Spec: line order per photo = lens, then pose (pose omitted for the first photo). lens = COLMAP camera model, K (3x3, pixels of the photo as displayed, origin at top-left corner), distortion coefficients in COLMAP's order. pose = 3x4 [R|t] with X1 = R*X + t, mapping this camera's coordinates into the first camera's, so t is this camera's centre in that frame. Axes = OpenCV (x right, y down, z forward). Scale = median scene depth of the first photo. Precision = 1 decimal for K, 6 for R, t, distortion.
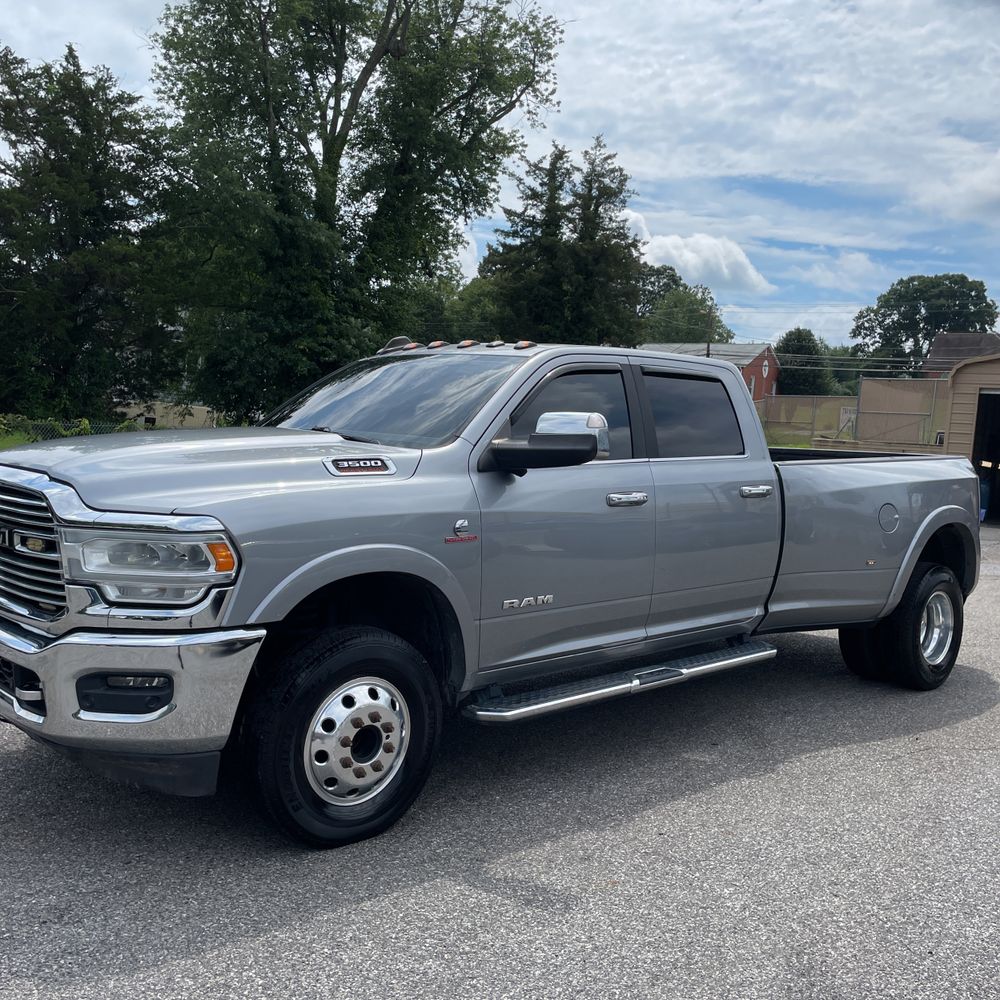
lens RADIAL K [[1004.4, 0, 484.2], [0, 1004.4, 499.0], [0, 0, 1]] dist [0.083741, -0.111696]
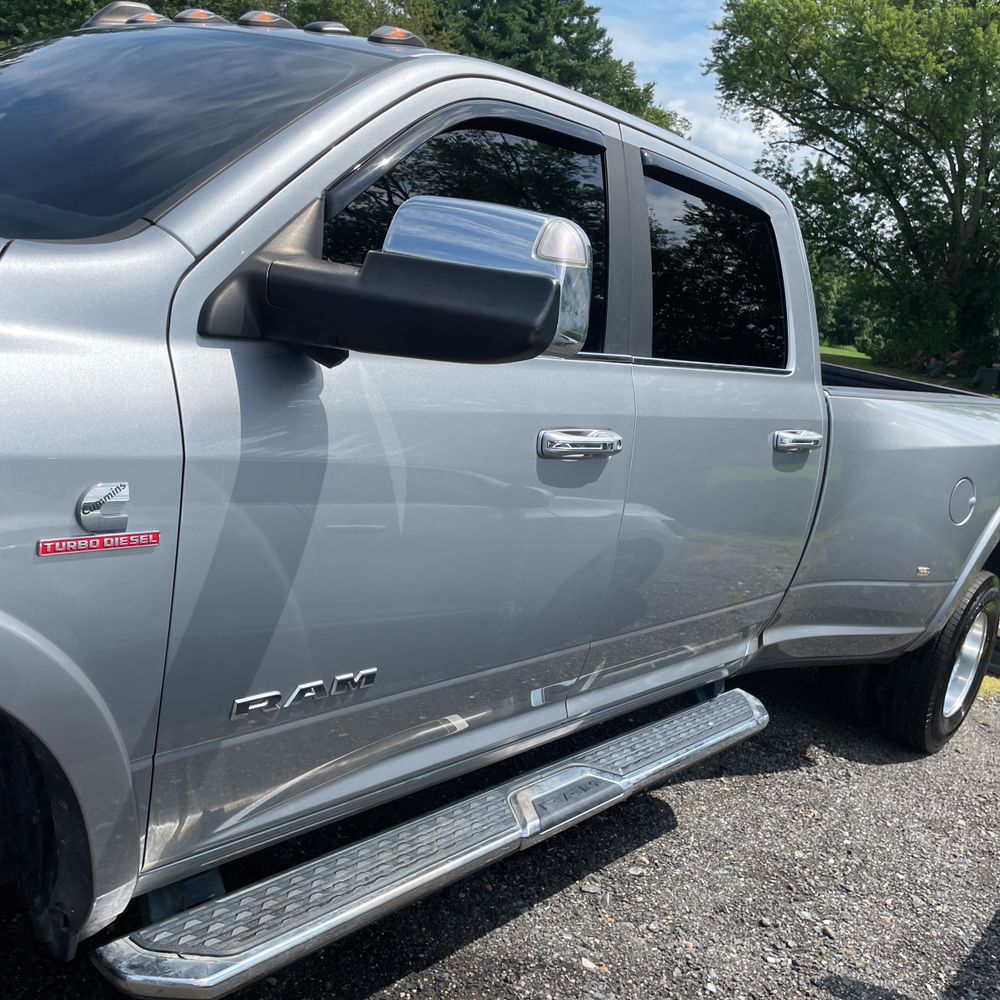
lens RADIAL K [[1003.6, 0, 489.9], [0, 1003.6, 496.9], [0, 0, 1]] dist [0.077887, -0.100645]
pose [[0.980821, 0.128344, 0.146692, 0.043510], [-0.148440, 0.979603, 0.135435, -0.032505], [-0.126318, -0.154612, 0.979867, 0.595501]]
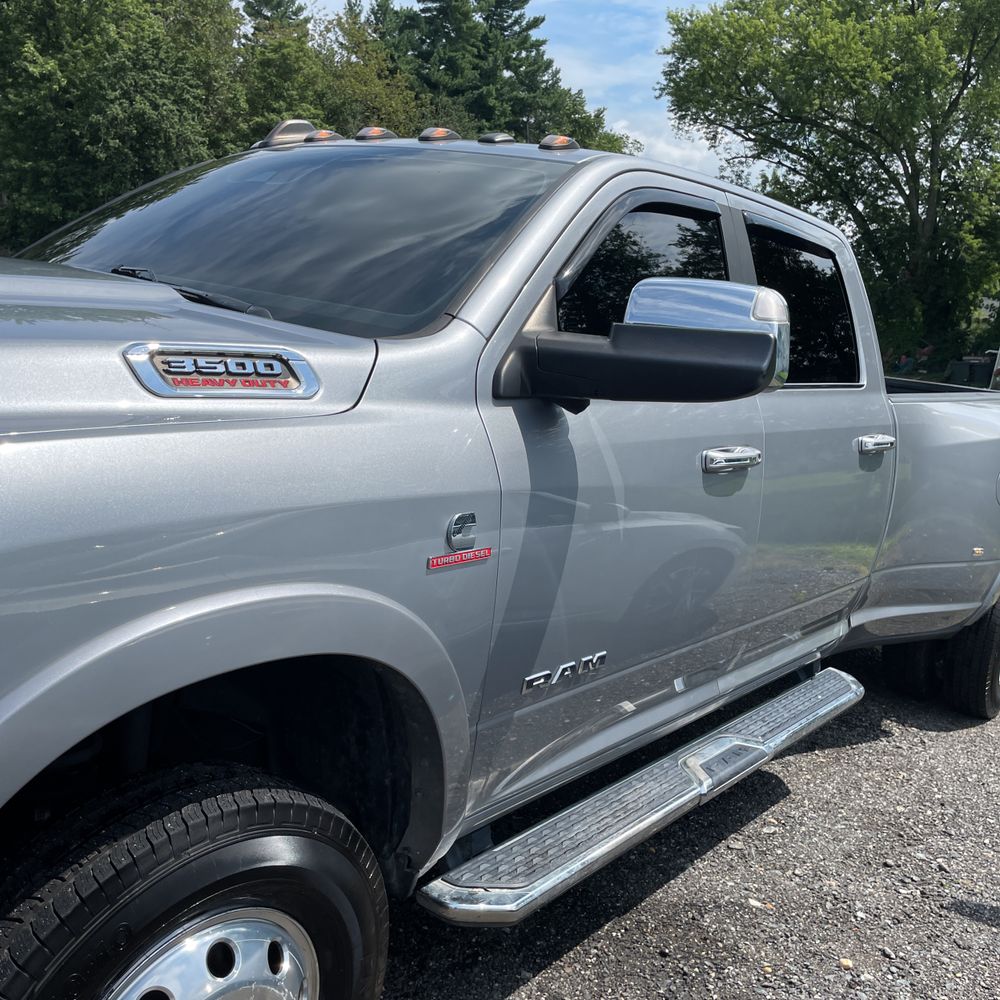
lens RADIAL K [[1004.4, 0, 484.2], [0, 1004.4, 499.0], [0, 0, 1]] dist [0.083741, -0.111696]
pose [[0.985810, 0.054732, 0.158694, -0.073185], [-0.072249, 0.991652, 0.106801, -0.028220], [-0.151523, -0.116751, 0.981534, 0.514595]]
